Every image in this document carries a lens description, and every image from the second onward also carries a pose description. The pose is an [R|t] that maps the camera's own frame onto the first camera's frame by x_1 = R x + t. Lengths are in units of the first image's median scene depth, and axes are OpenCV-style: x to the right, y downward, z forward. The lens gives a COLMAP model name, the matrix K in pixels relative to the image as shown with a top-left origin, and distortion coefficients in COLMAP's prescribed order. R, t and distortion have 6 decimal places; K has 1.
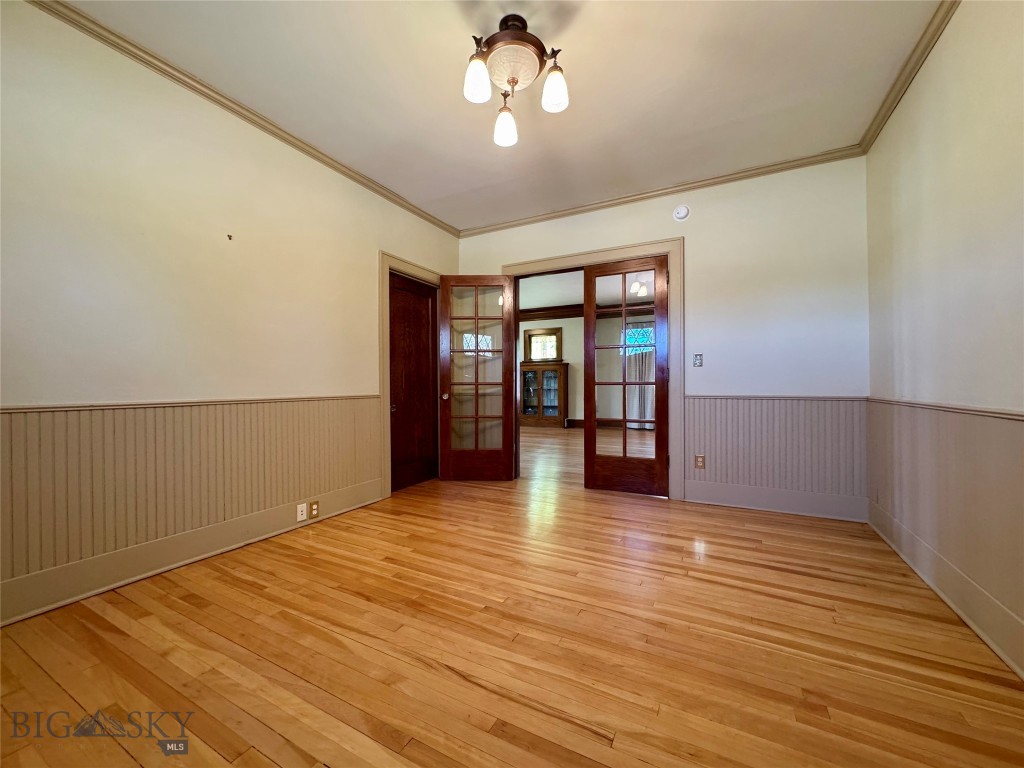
lens RADIAL K [[414.0, 0, 510.5], [0, 414.0, 383.7], [0, 0, 1]] dist [-0.003034, 0.000122]
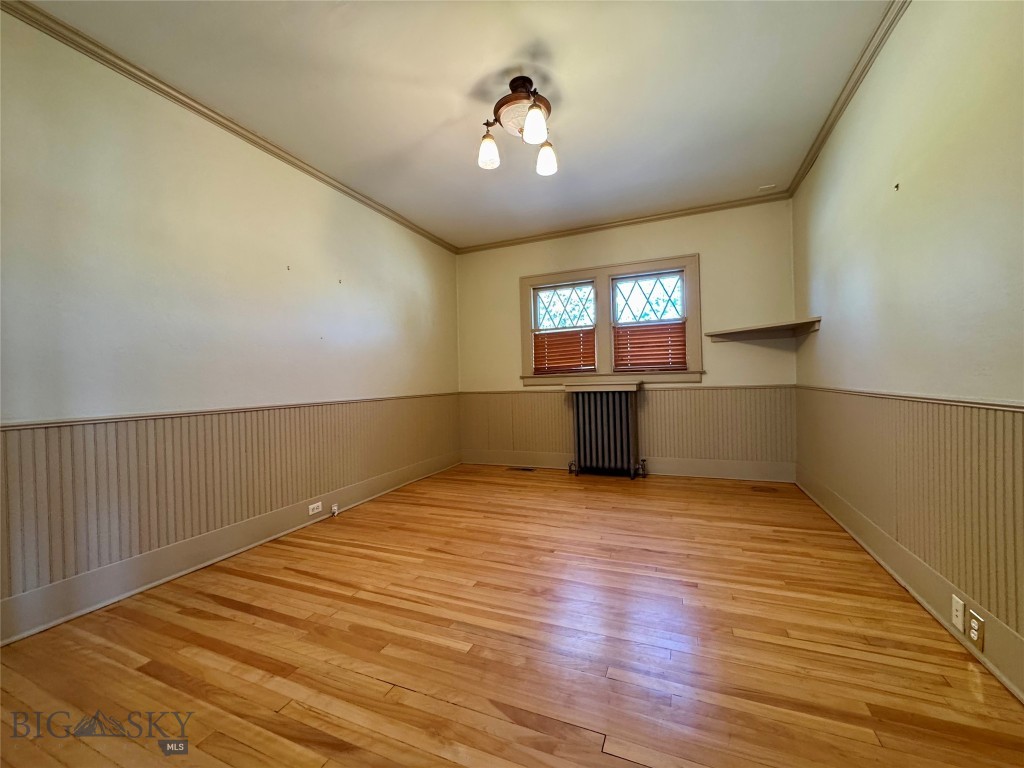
lens RADIAL K [[414.0, 0, 510.5], [0, 414.0, 383.7], [0, 0, 1]] dist [-0.003034, 0.000122]
pose [[-0.995613, 0.029456, -0.088813, 0.154929], [0.028736, 0.999543, 0.009376, -0.012139], [0.089049, 0.006783, -0.996004, 2.004581]]
